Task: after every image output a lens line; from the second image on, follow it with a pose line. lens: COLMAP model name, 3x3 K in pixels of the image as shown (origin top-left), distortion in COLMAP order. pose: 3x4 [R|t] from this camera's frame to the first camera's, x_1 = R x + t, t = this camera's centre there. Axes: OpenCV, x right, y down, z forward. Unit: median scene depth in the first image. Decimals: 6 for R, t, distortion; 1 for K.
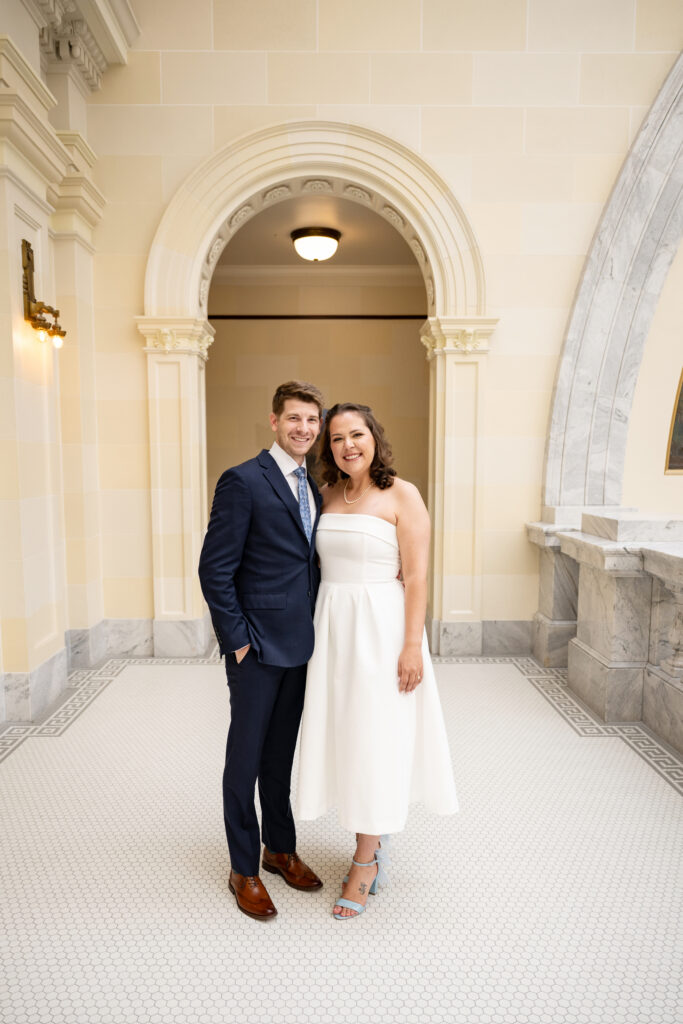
lens RADIAL K [[730.1, 0, 330.0], [0, 730.1, 546.3], [0, 0, 1]] dist [-0.000740, 0.002079]
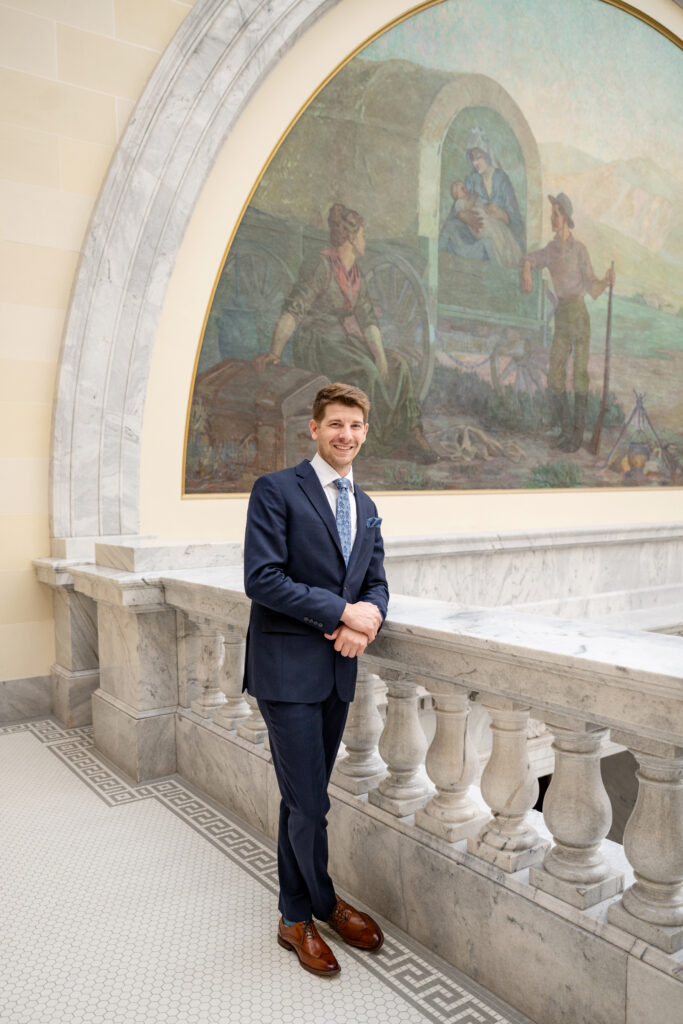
lens RADIAL K [[795.8, 0, 314.9], [0, 795.8, 563.8], [0, 0, 1]] dist [-0.008758, 0.006022]
pose [[0.831529, -0.061793, 0.552033, 0.049471], [0.078719, 0.996872, -0.006988, 0.006645], [-0.549875, 0.049267, 0.833793, 0.091909]]
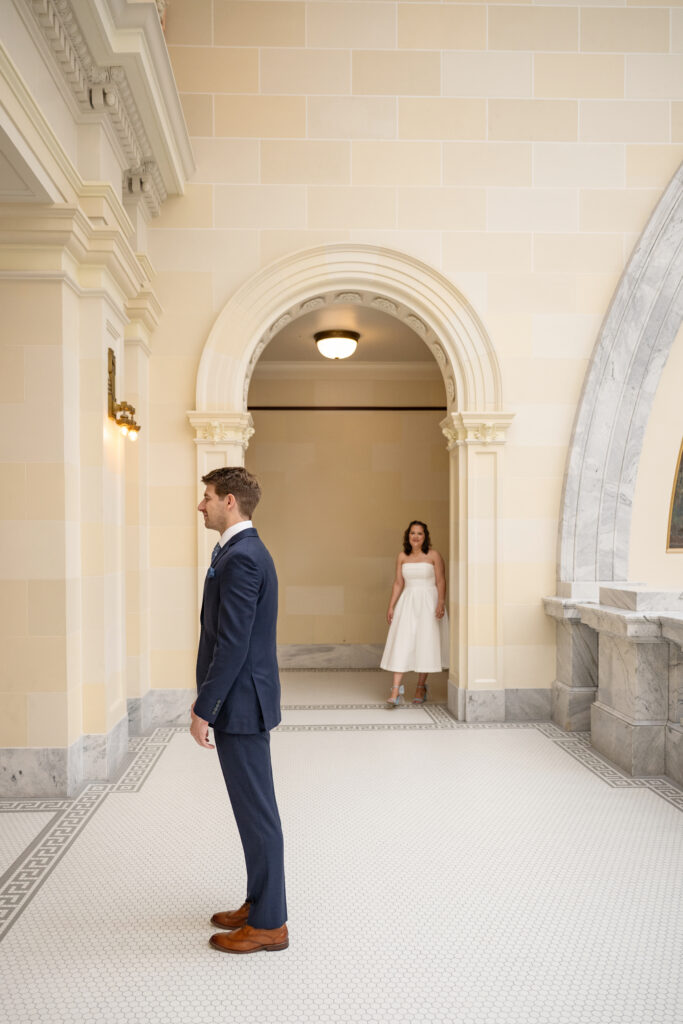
lens RADIAL K [[730.1, 0, 334.0], [0, 730.1, 560.5], [0, 0, 1]] dist [-0.000740, 0.002079]
pose [[0.999739, -0.002428, 0.022704, -0.096983], [0.004497, 0.995796, -0.091494, 0.016487], [-0.022386, 0.091572, 0.995547, -0.114923]]
